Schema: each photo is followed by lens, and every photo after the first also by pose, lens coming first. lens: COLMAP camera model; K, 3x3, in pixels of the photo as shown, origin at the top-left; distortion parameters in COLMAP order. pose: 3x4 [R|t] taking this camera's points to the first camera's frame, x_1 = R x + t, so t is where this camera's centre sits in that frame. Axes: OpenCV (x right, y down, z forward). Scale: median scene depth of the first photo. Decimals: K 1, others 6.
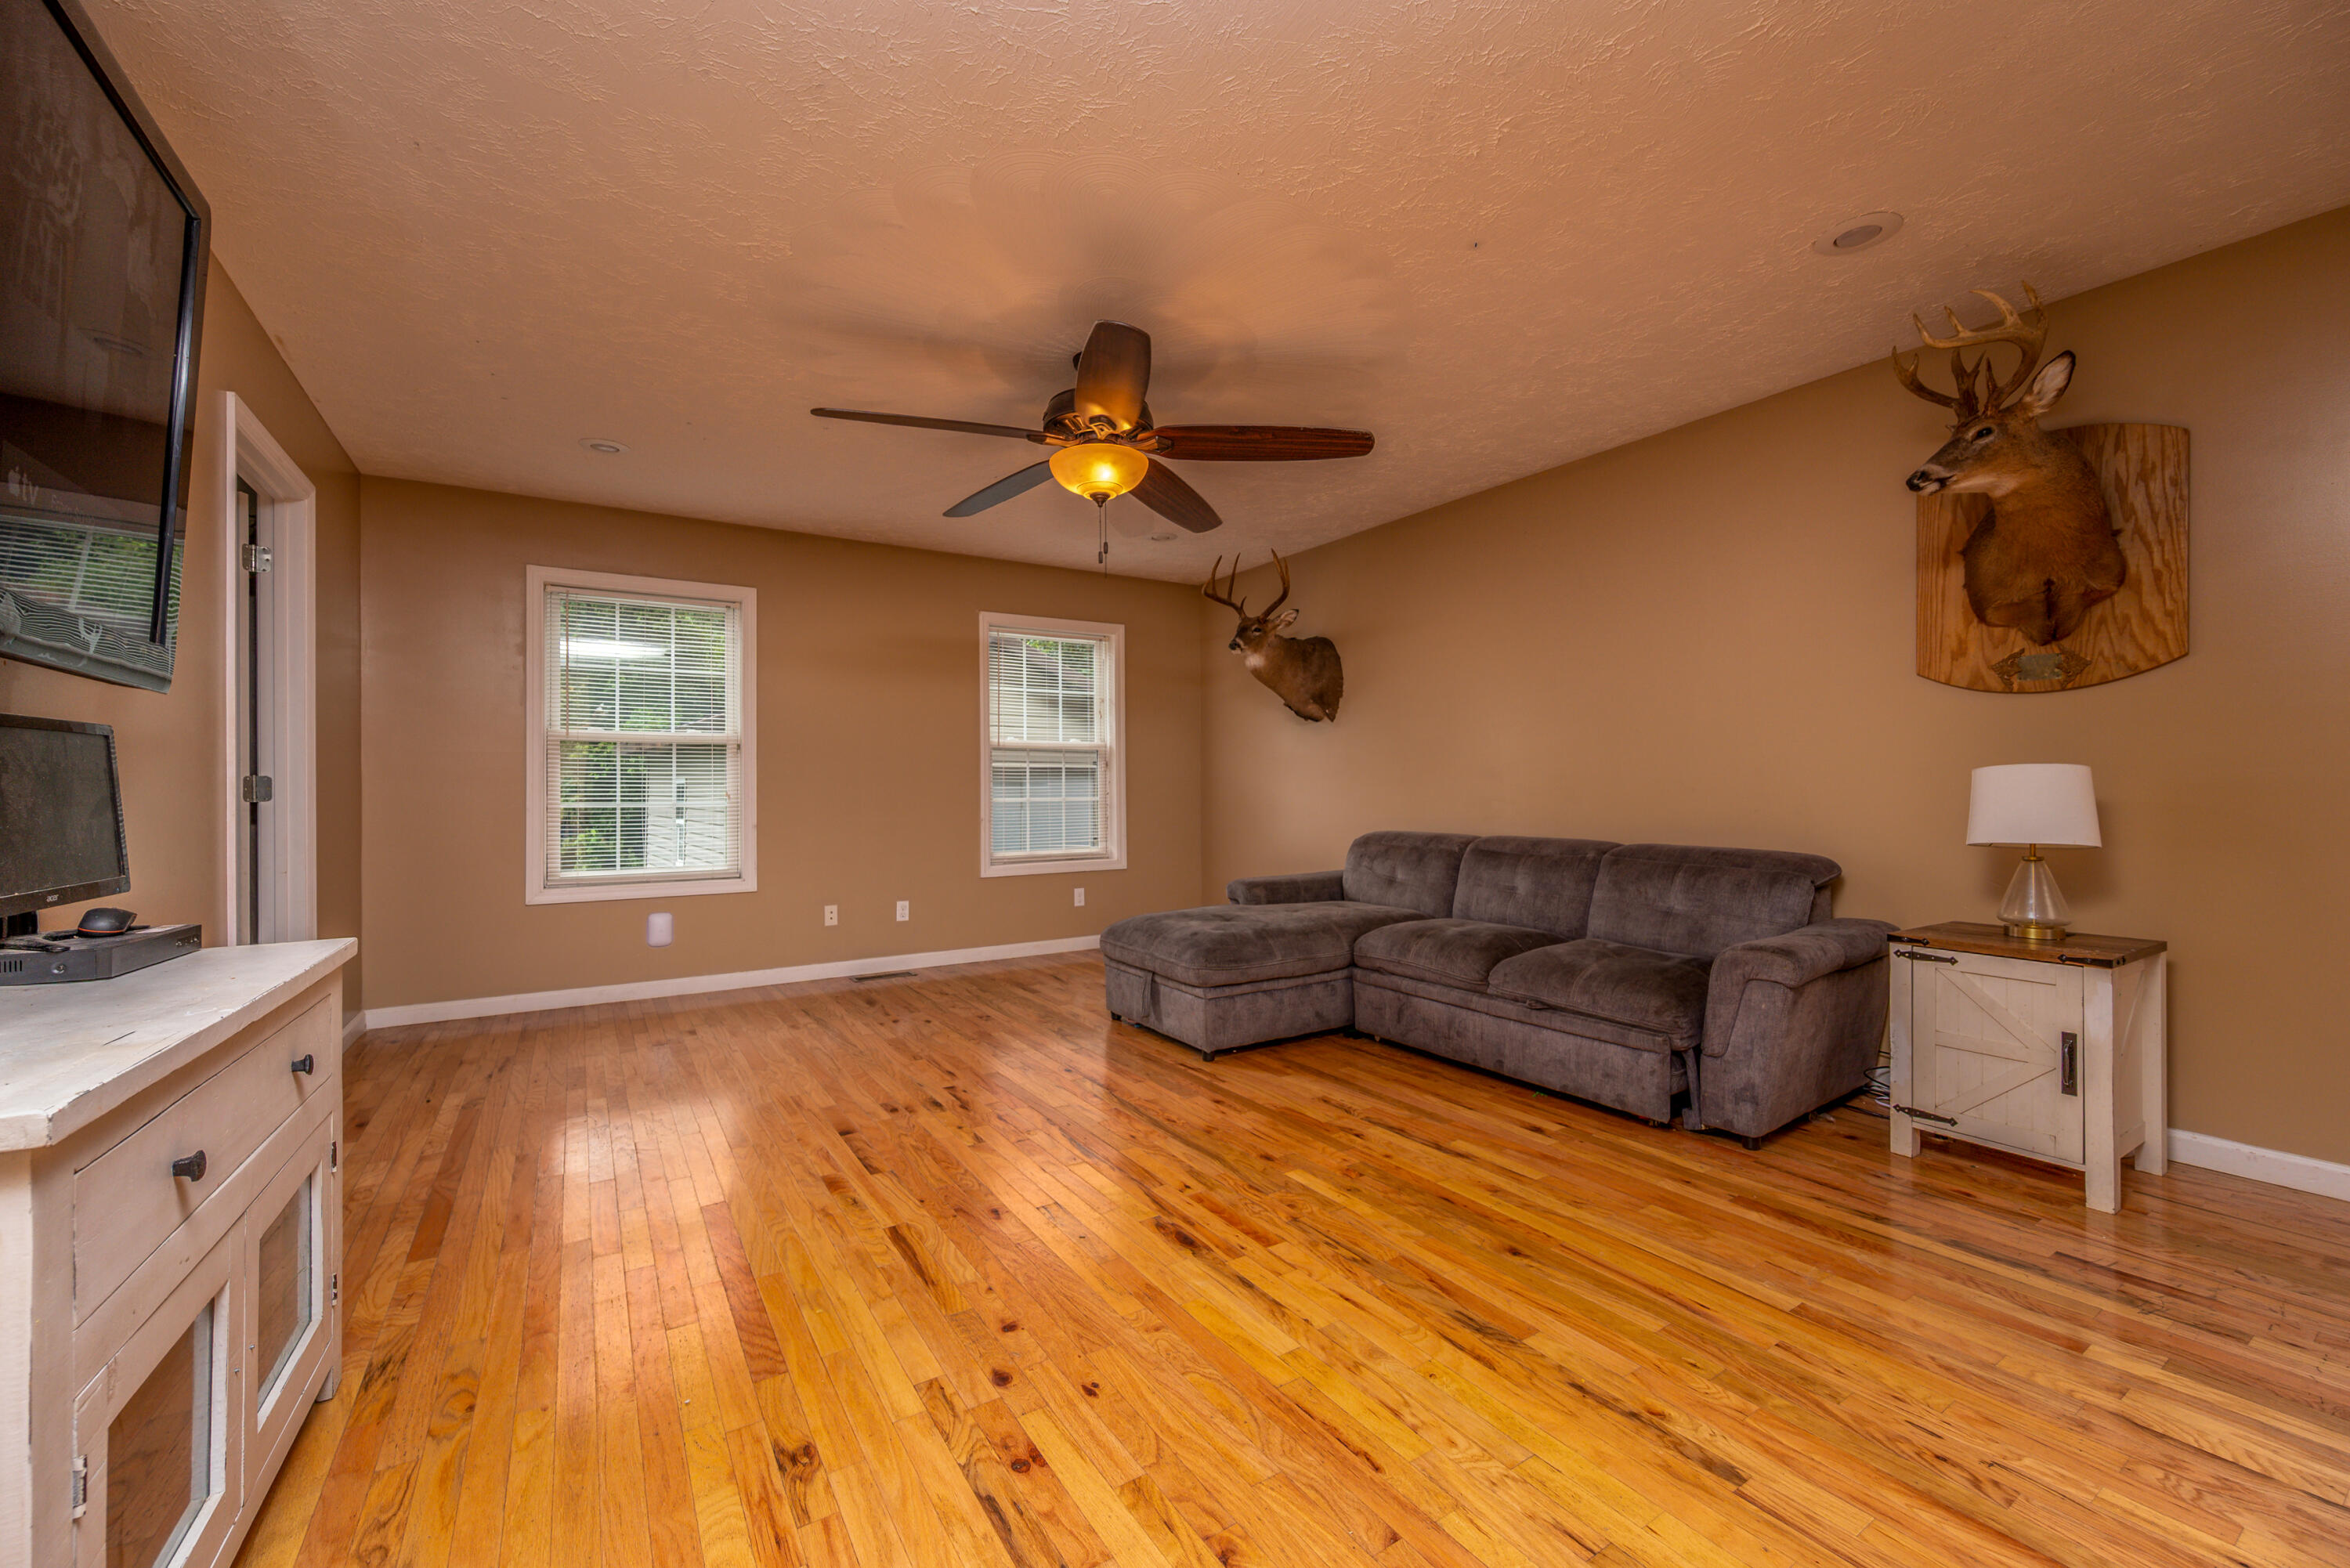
lens RADIAL K [[927.8, 0, 1178.9], [0, 927.8, 787.3], [0, 0, 1]] dist [-0.000904, -0.000282]
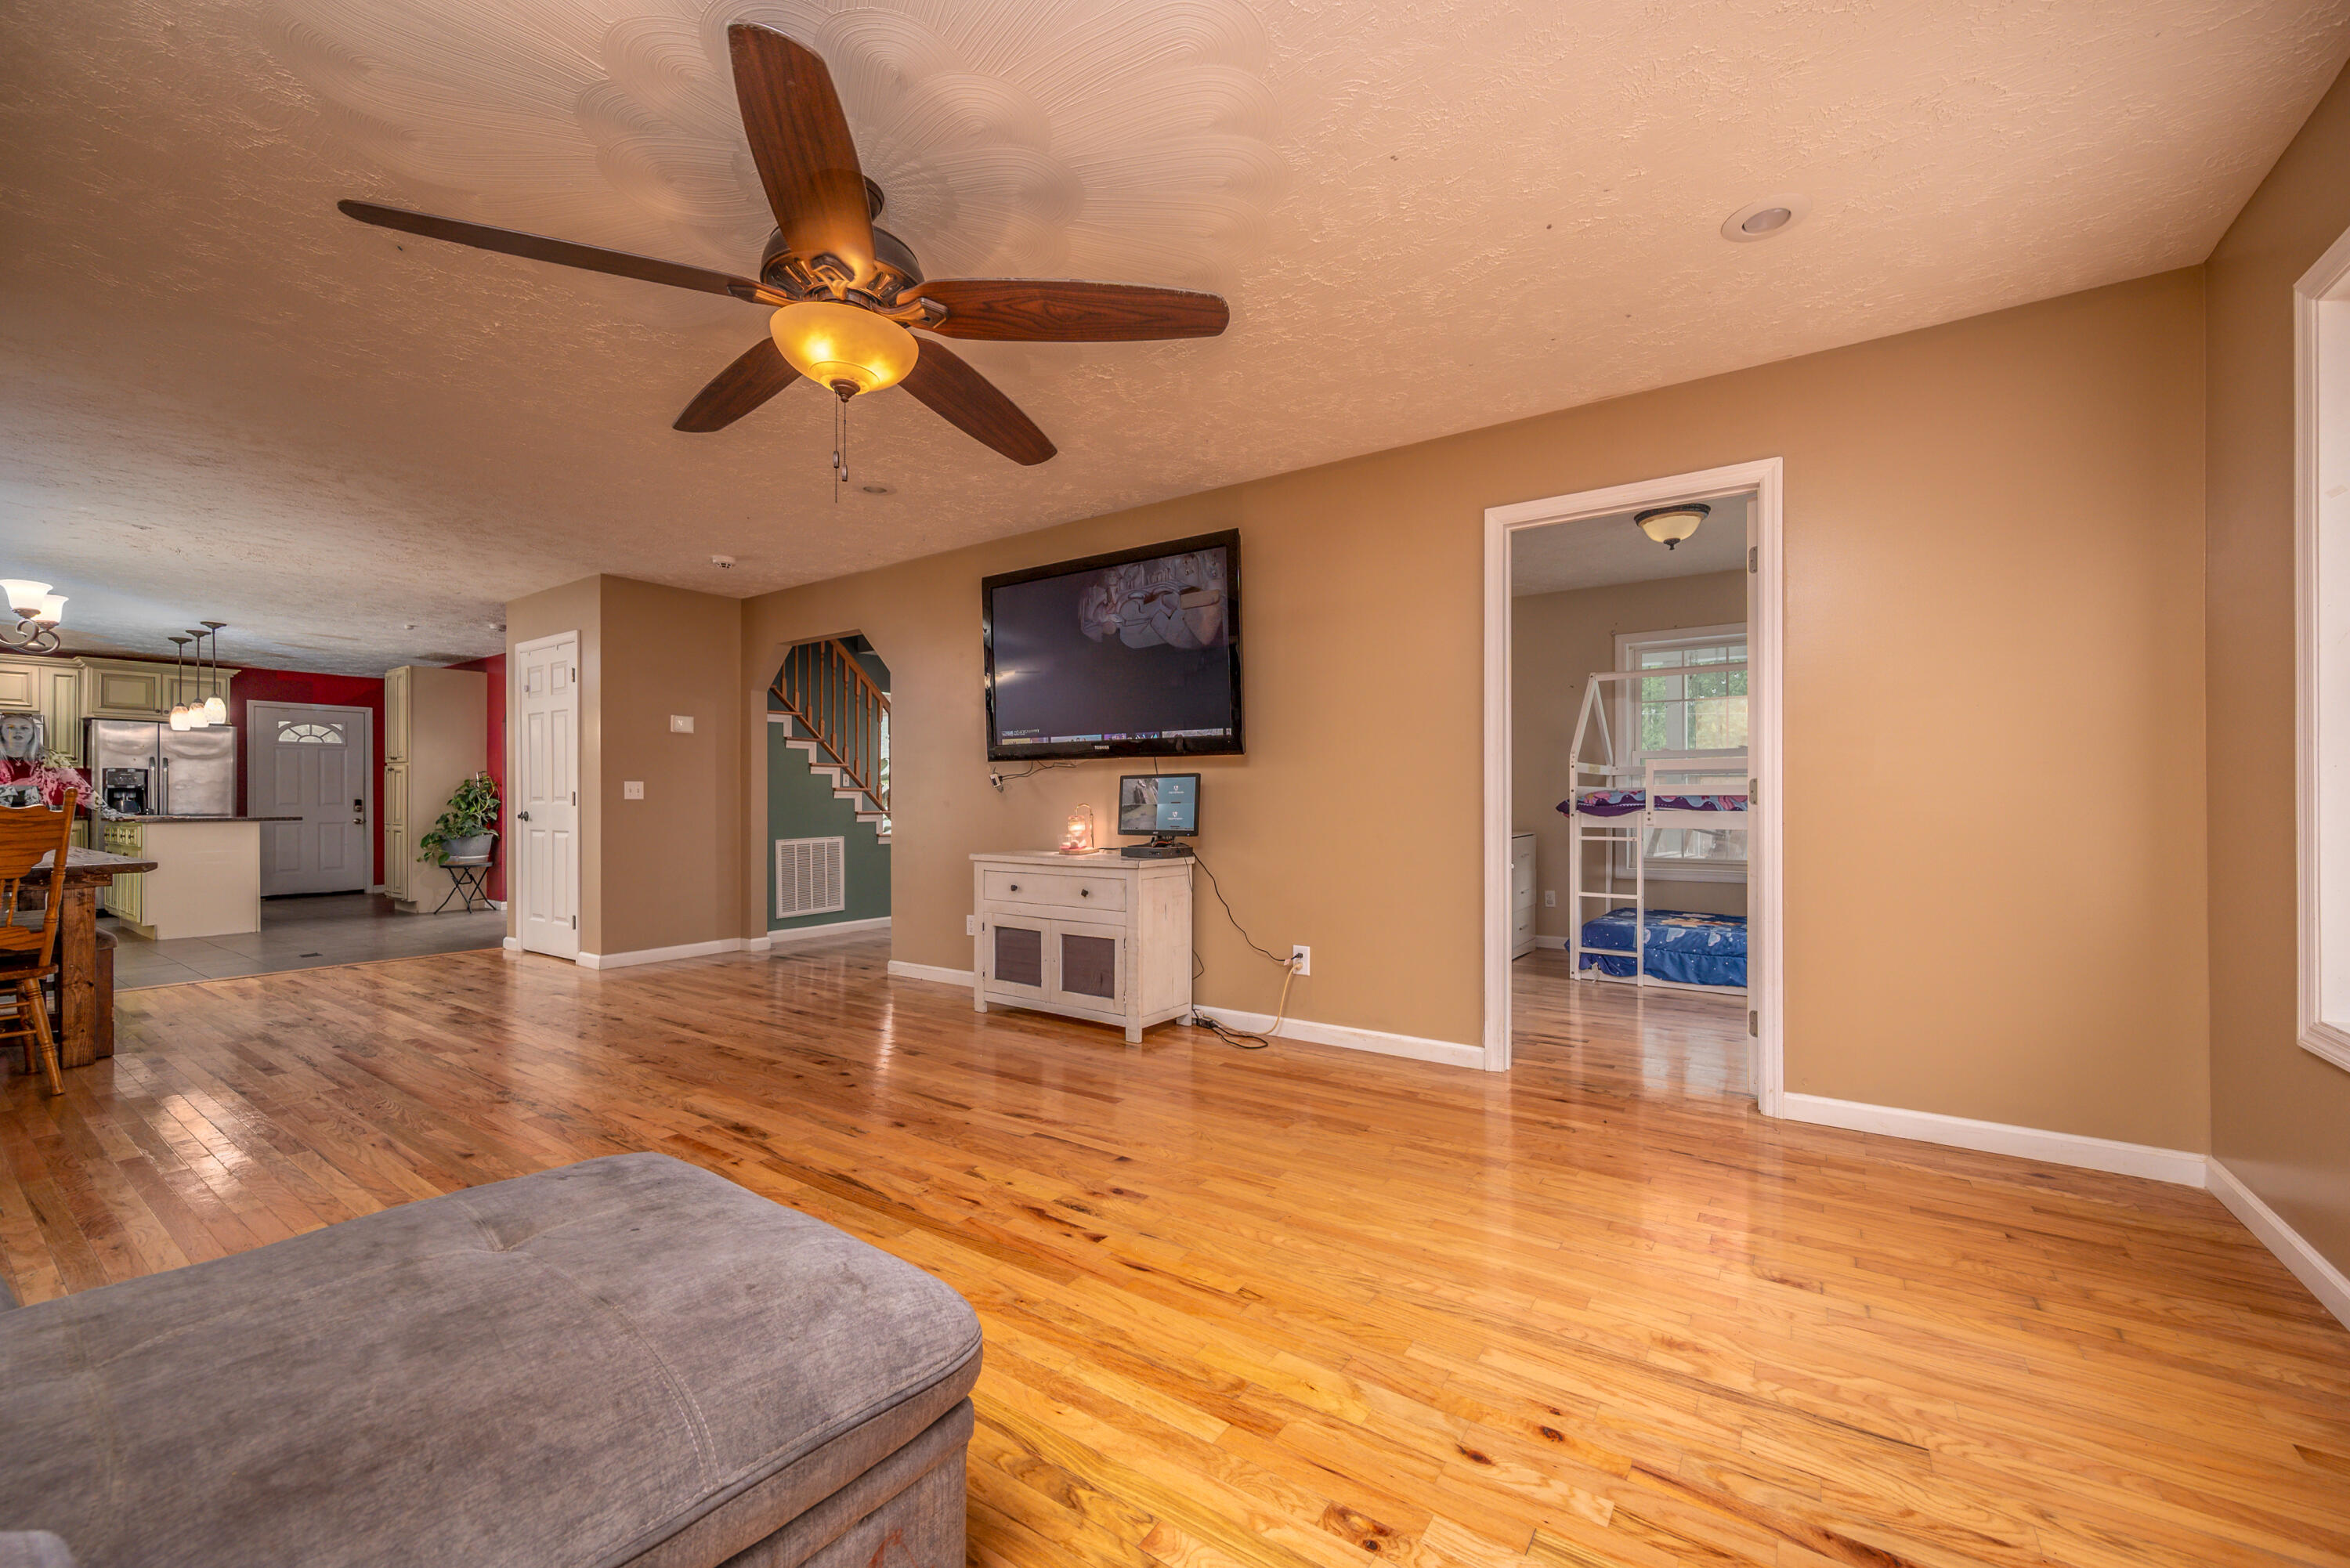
lens RADIAL K [[921.2, 0, 1173.1], [0, 921.2, 795.7], [0, 0, 1]] dist [-0.001437, -0.000027]
pose [[-0.922624, 0.008865, -0.385600, -0.041417], [0.011266, 0.999929, -0.003967, 0.004039], [0.385537, -0.008004, -0.922658, 1.738749]]
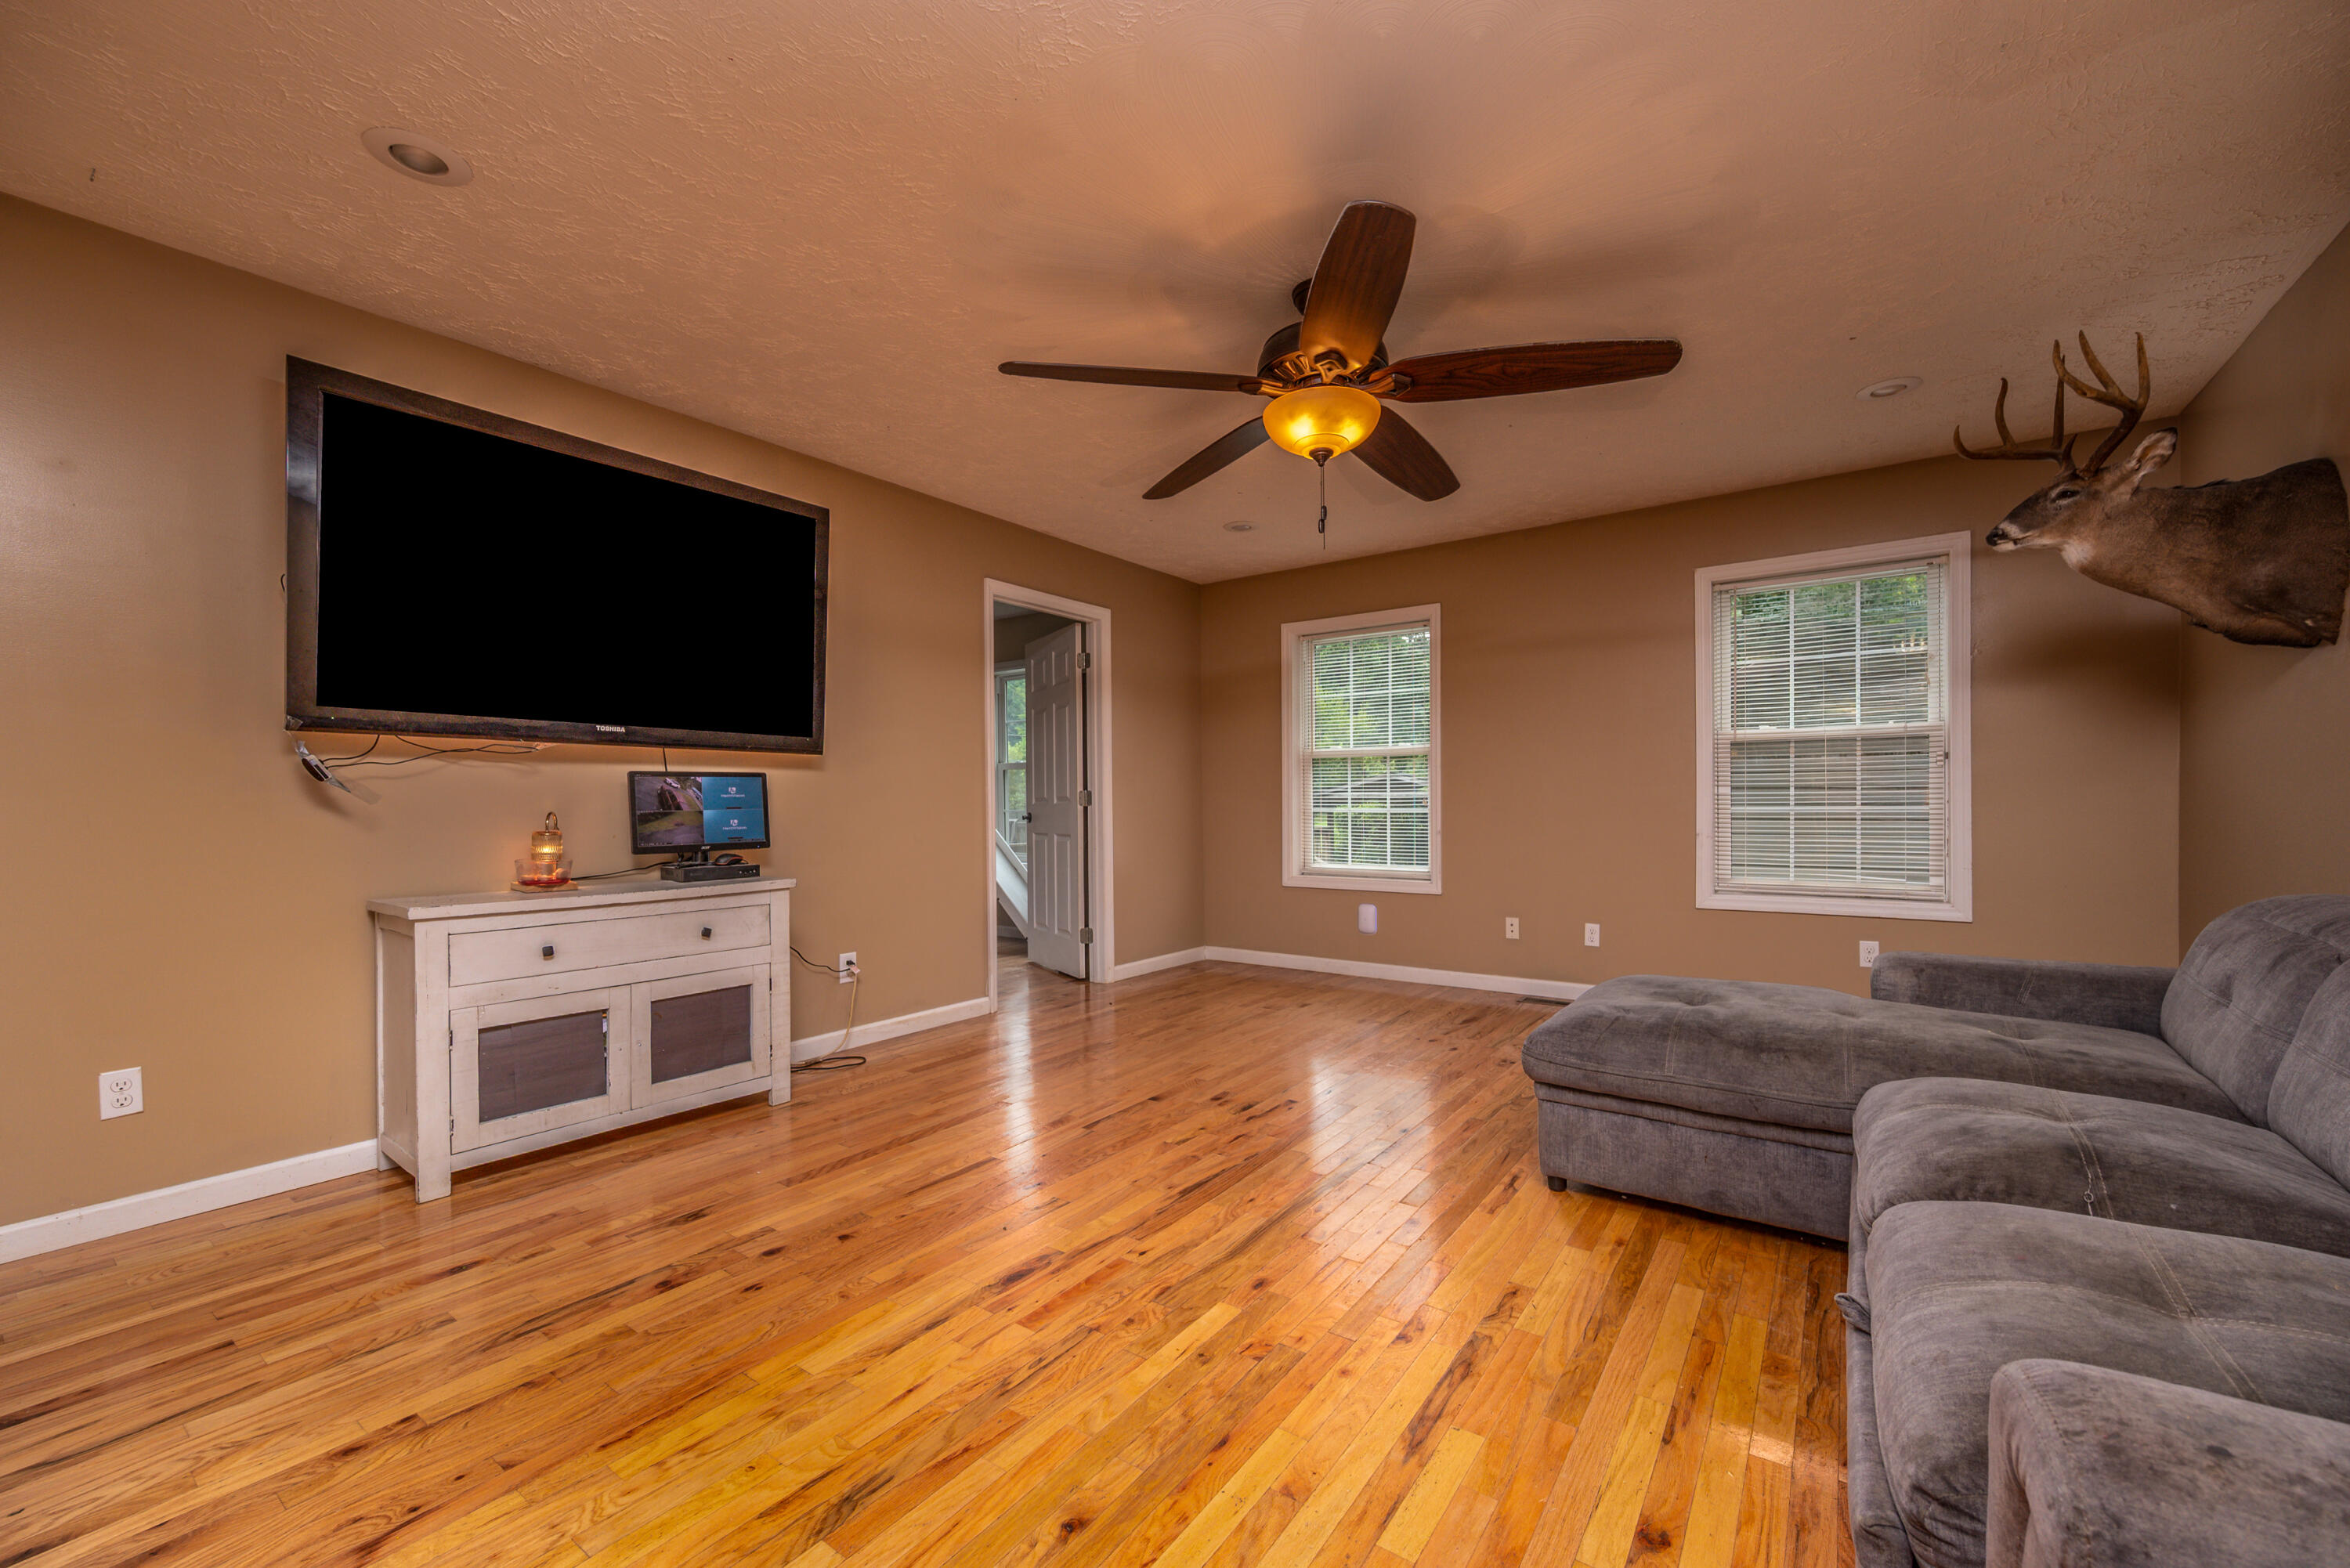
lens RADIAL K [[927.8, 0, 1178.9], [0, 927.8, 787.3], [0, 0, 1]] dist [-0.000904, -0.000282]
pose [[0.370192, -0.012921, -0.928865, 0.661543], [0.009216, 0.999905, -0.010237, 0.000048], [0.928910, -0.004771, 0.370276, 0.558031]]
